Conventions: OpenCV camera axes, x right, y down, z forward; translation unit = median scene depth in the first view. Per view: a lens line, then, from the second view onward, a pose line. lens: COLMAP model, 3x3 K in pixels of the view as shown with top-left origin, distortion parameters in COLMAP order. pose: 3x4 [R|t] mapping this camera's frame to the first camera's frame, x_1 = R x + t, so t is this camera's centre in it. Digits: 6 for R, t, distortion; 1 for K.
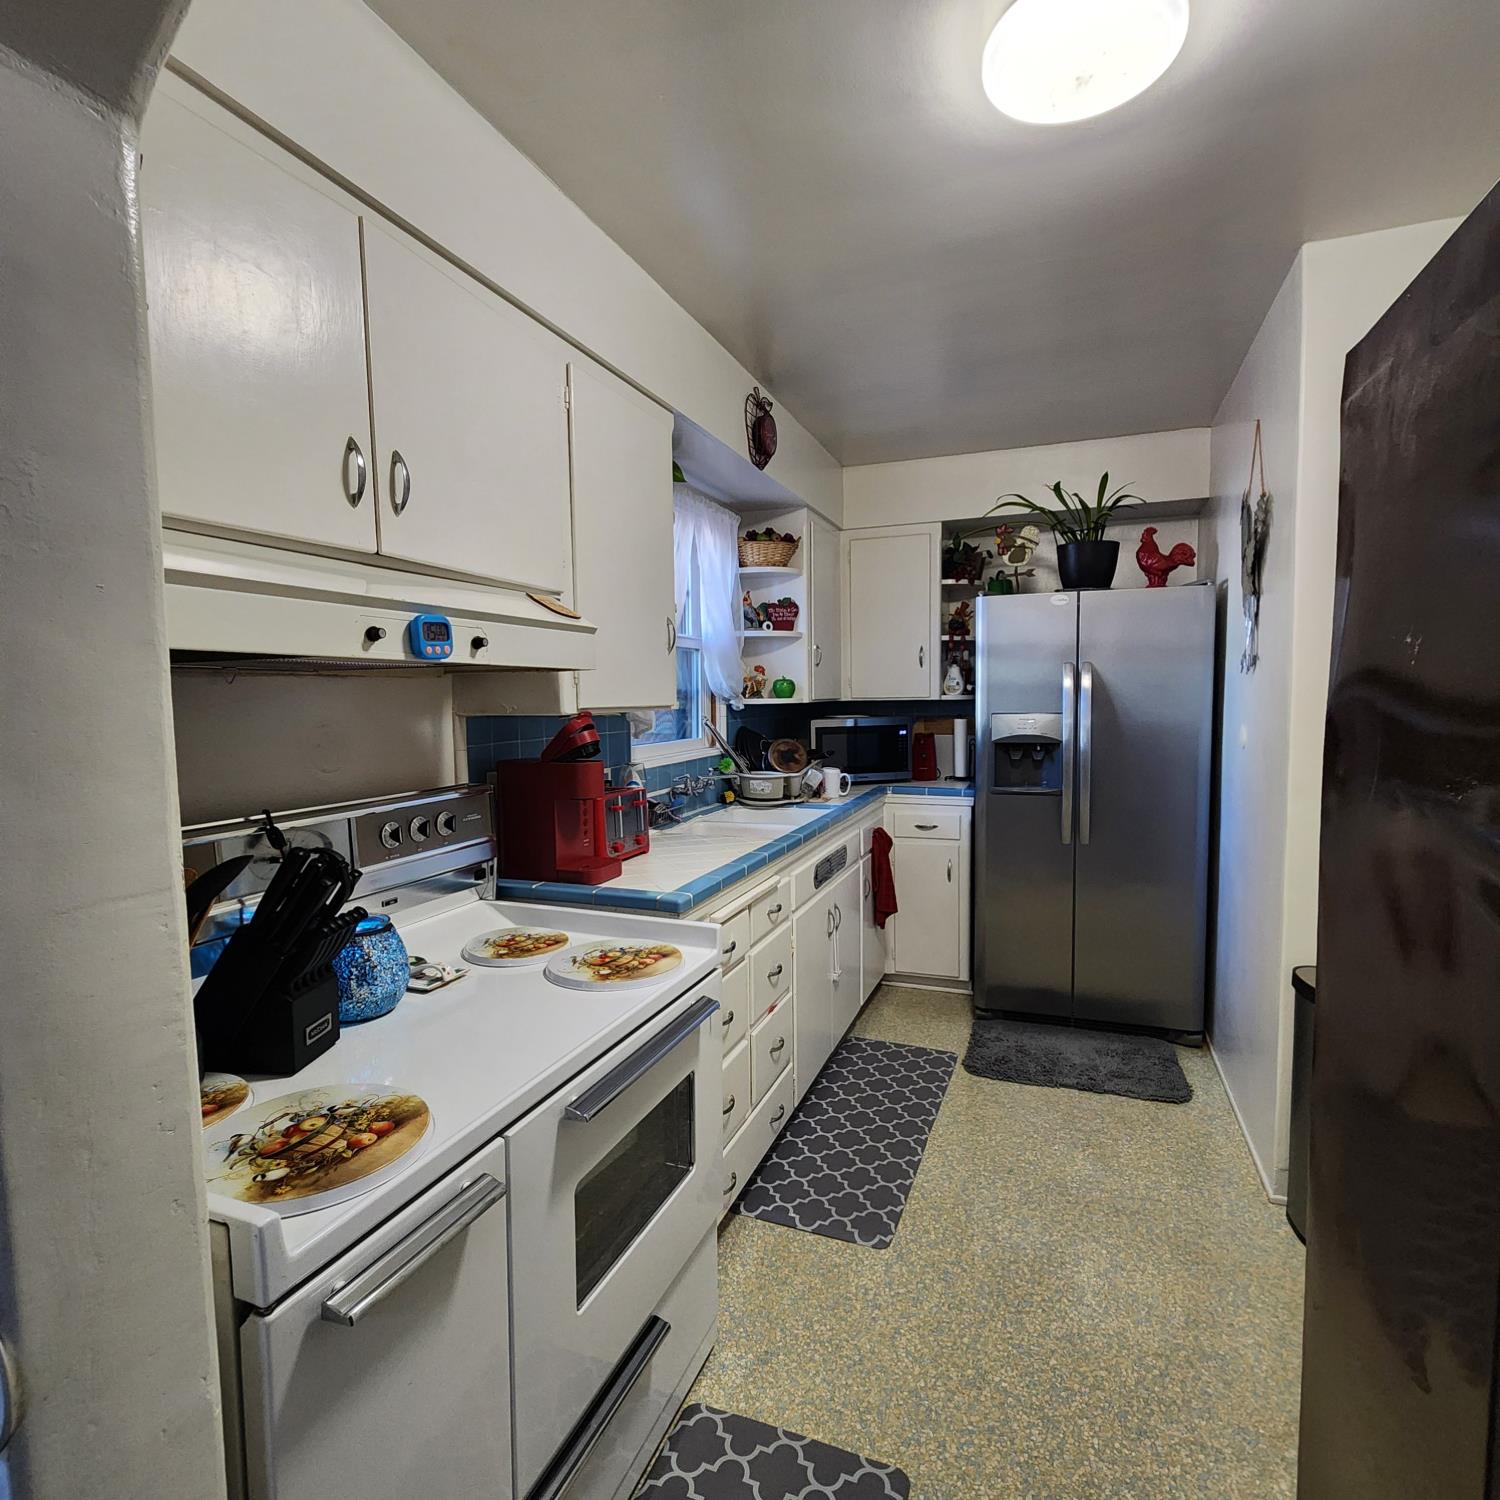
lens RADIAL K [[823.6, 0, 759.7], [0, 823.6, 754.9], [0, 0, 1]] dist [0.000385, -0.000132]
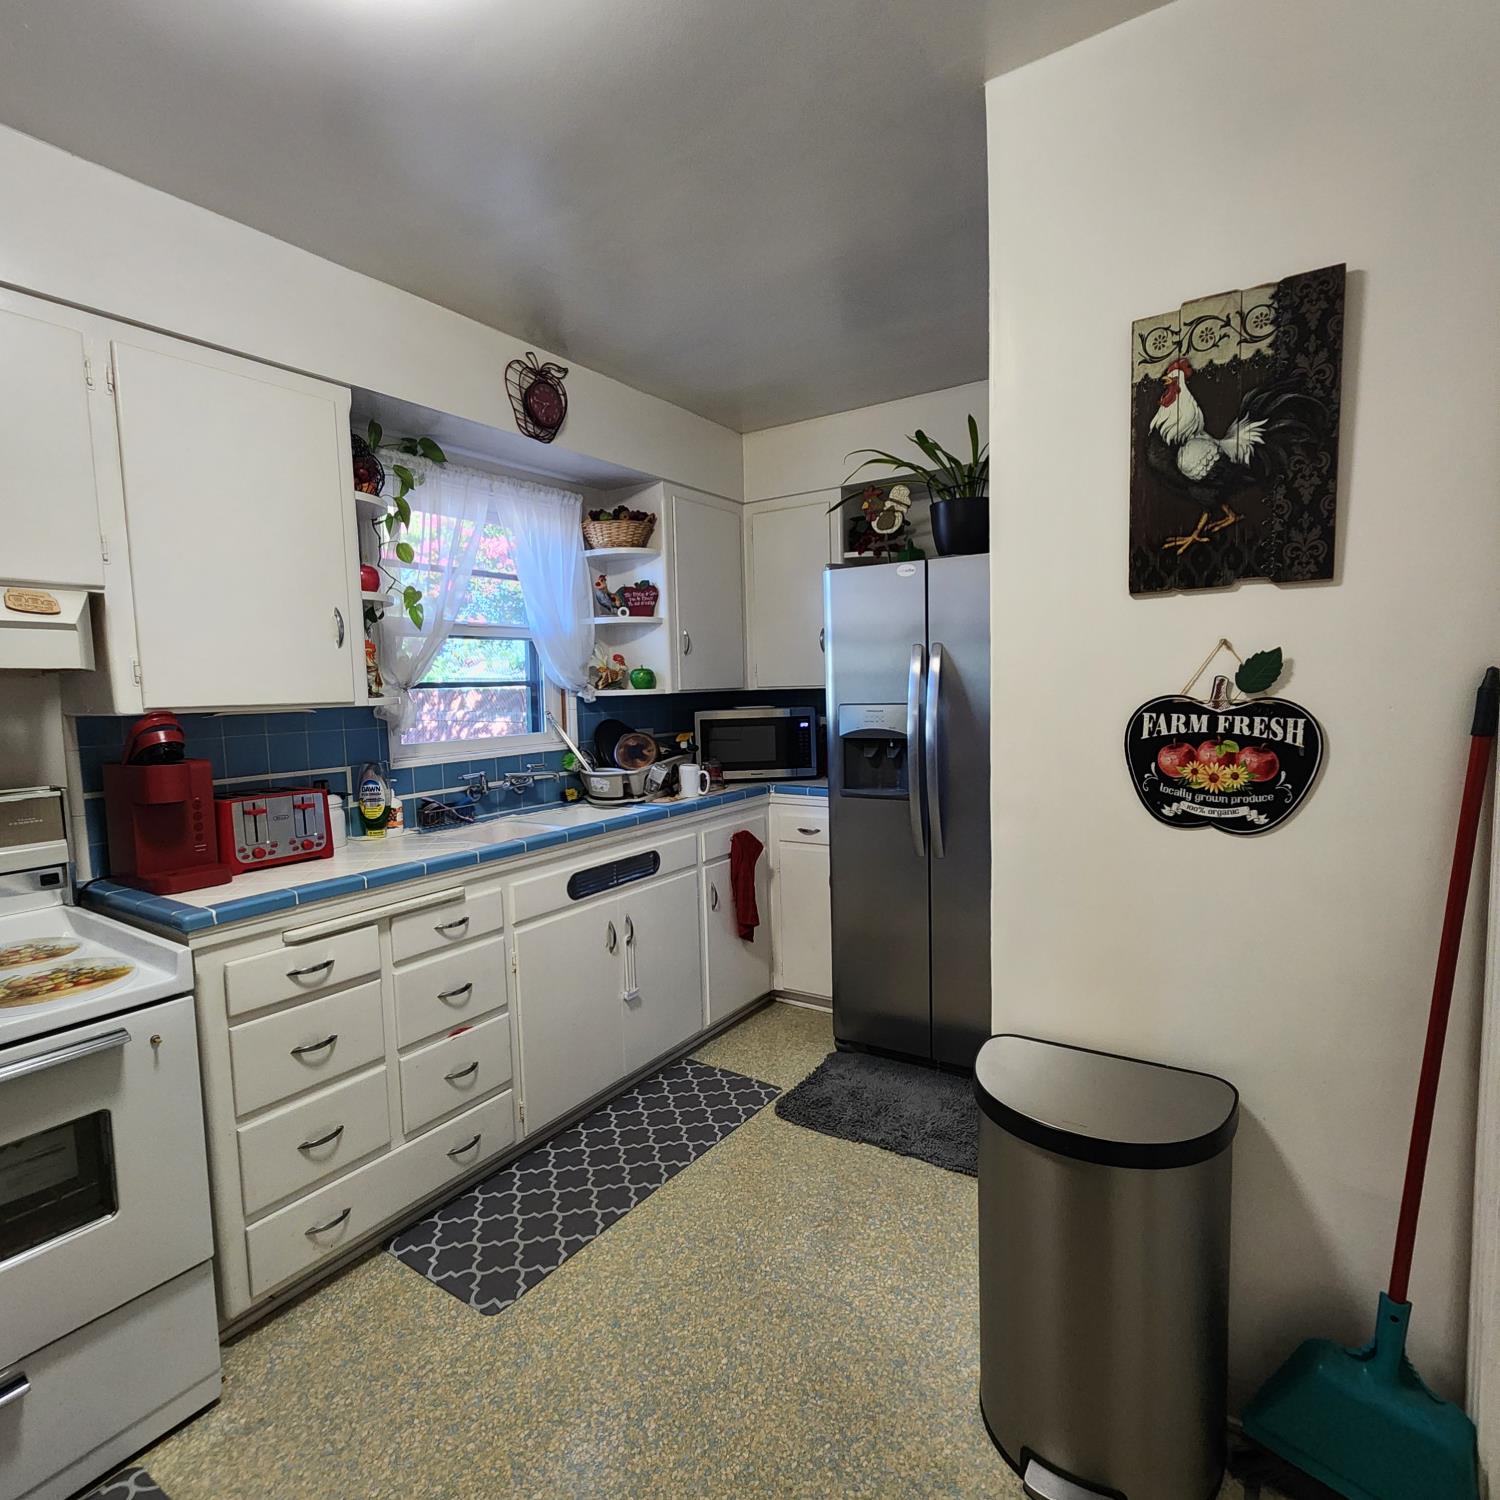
lens RADIAL K [[823.6, 0, 754.9], [0, 823.6, 755.1], [0, 0, 1]] dist [0.000385, -0.000132]
pose [[0.976497, 0.005705, -0.215457, 0.398701], [-0.001993, 0.999846, 0.017439, -0.012211], [0.215523, -0.016600, 0.976358, 0.133864]]
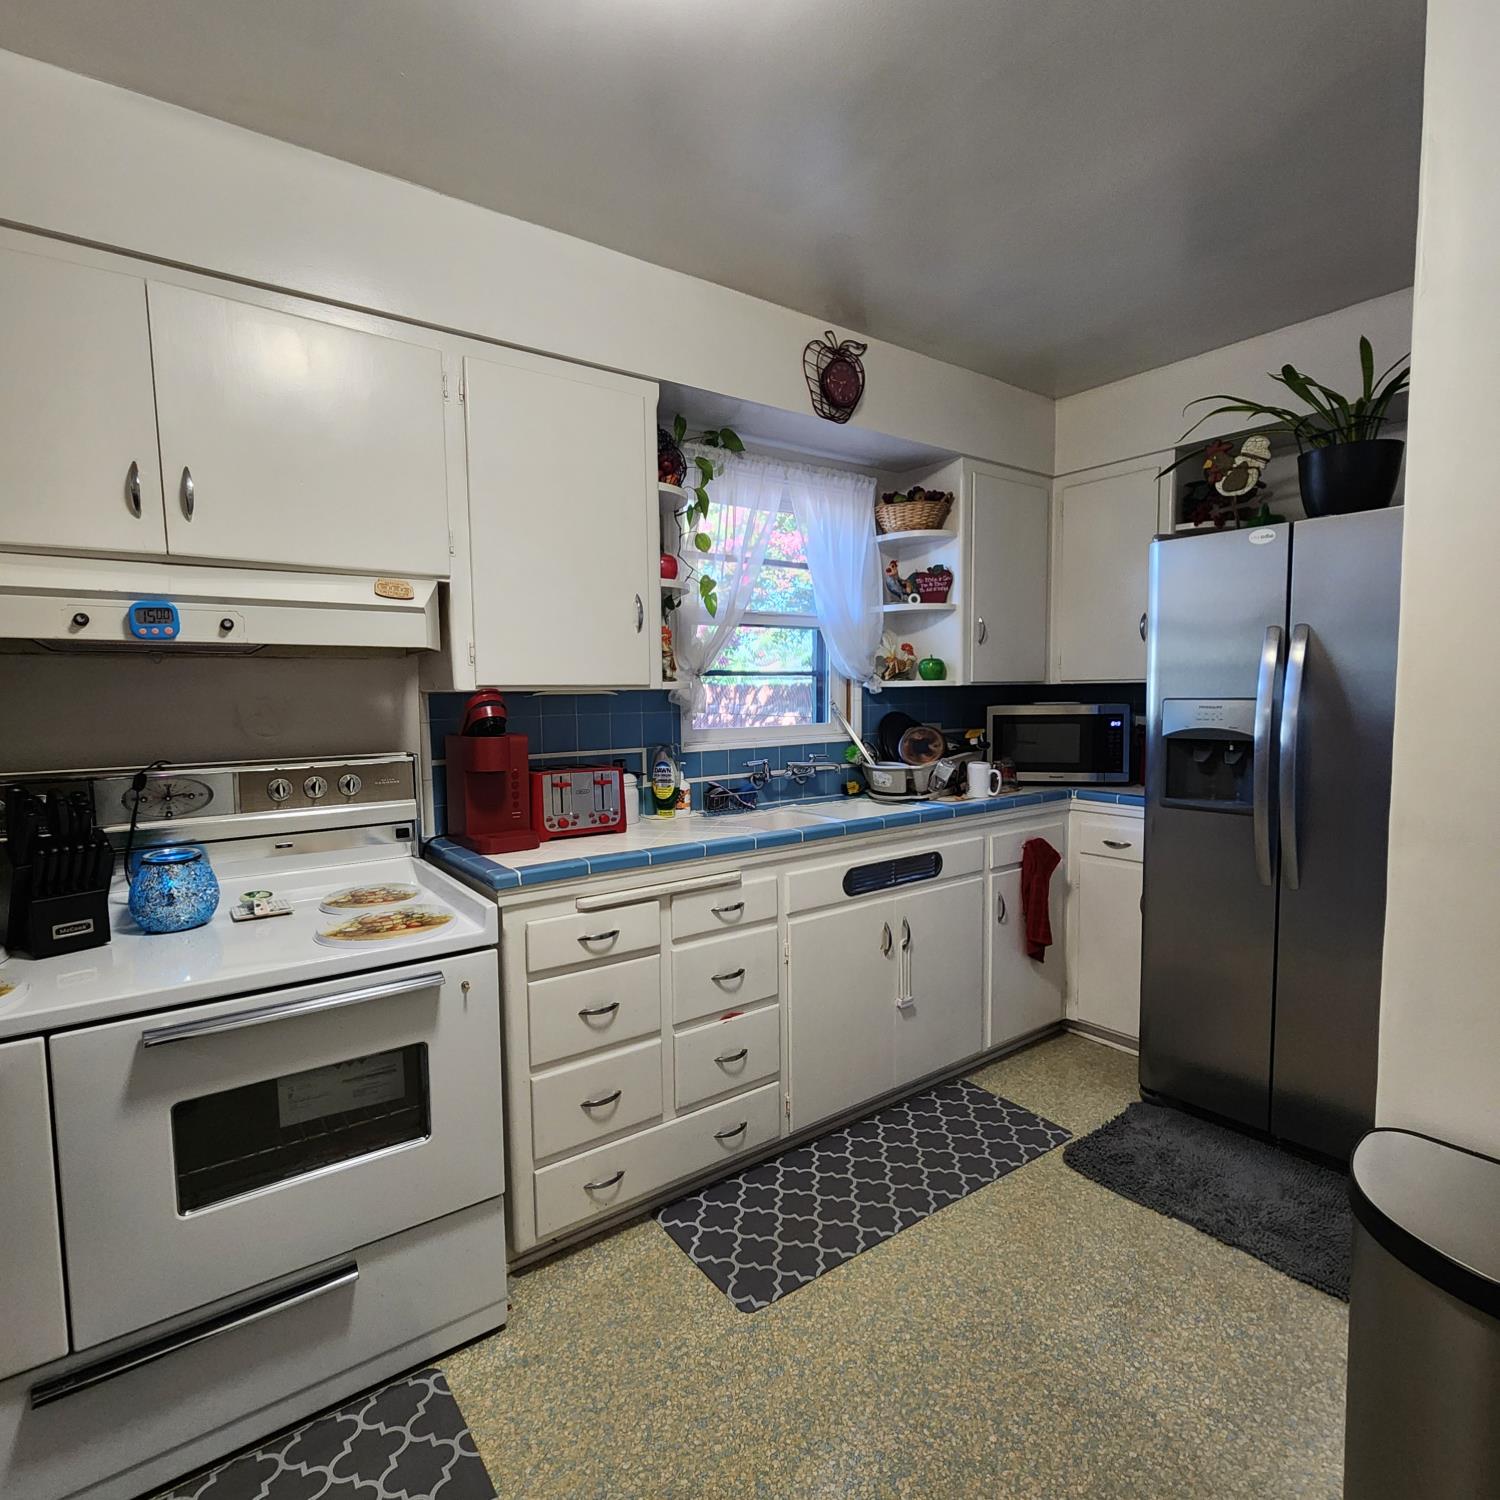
lens RADIAL K [[823.6, 0, 752.7], [0, 823.6, 756.2], [0, 0, 1]] dist [0.000385, -0.000132]
pose [[0.844293, 0.044300, -0.534047, 0.383579], [-0.037012, 0.999018, 0.024358, -0.002878], [0.534602, -0.000799, 0.845104, 0.177719]]
